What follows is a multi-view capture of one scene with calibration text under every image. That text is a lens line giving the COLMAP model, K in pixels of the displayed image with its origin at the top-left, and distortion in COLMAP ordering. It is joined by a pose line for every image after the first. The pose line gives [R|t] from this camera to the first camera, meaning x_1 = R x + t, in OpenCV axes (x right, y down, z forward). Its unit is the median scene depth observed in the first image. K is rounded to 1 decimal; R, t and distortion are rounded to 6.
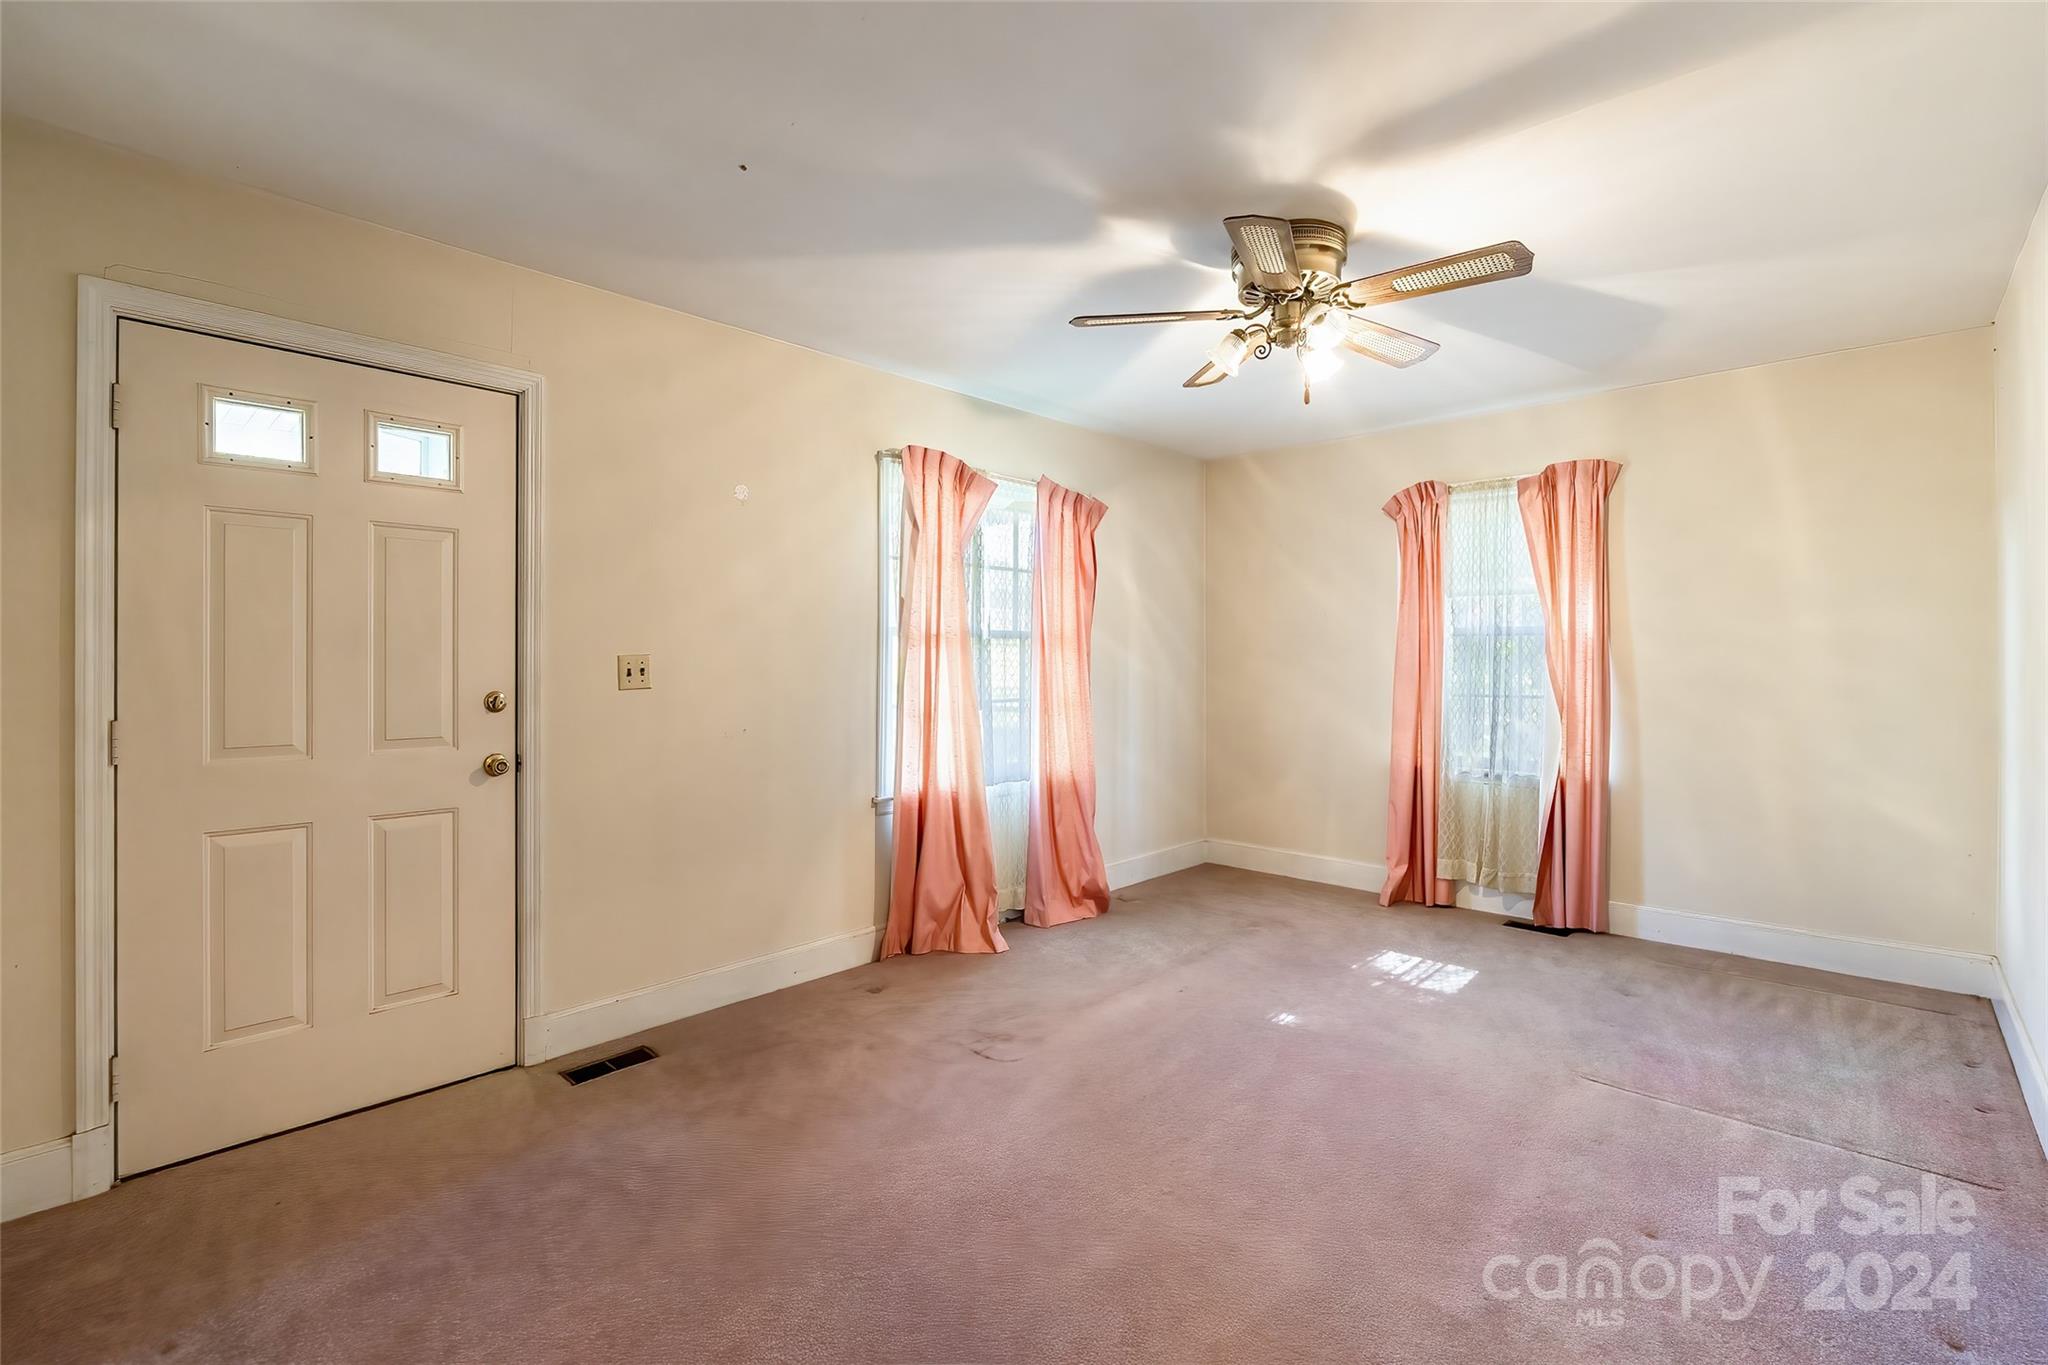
lens RADIAL K [[939.8, 0, 1019.0], [0, 939.8, 662.8], [0, 0, 1]] dist [-0.012091, 0.000137]
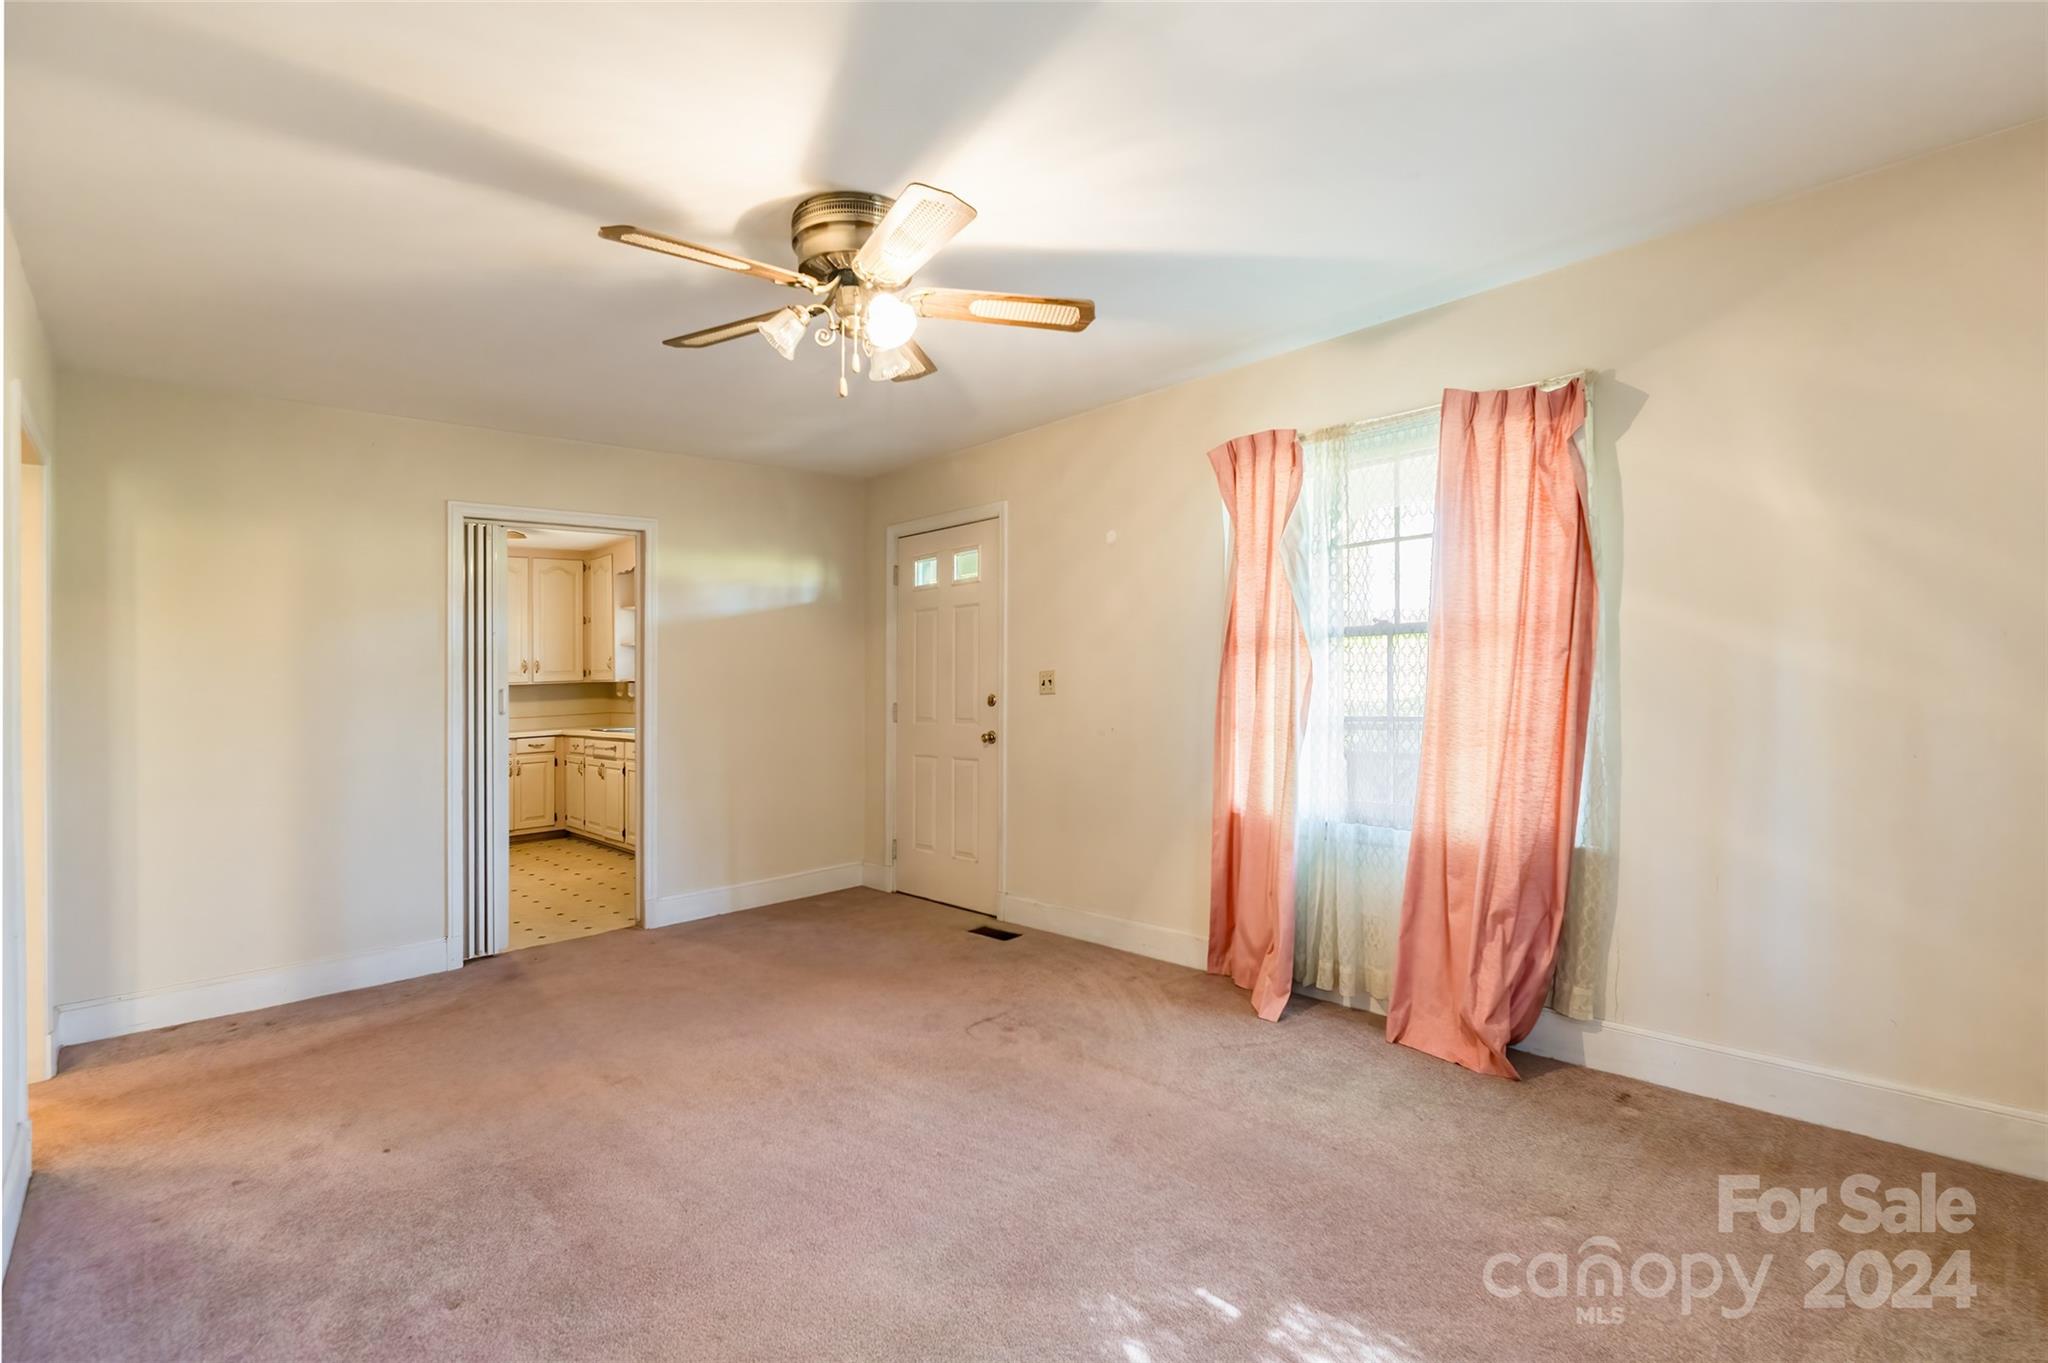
lens RADIAL K [[950.2, 0, 1027.9], [0, 950.2, 664.2], [0, 0, 1]] dist [0.033957, 0.000100]
pose [[-0.069294, -0.014334, -0.997493, 1.073564], [0.018546, 0.999705, -0.015654, 0.004169], [0.997424, -0.019585, -0.069008, 1.089148]]
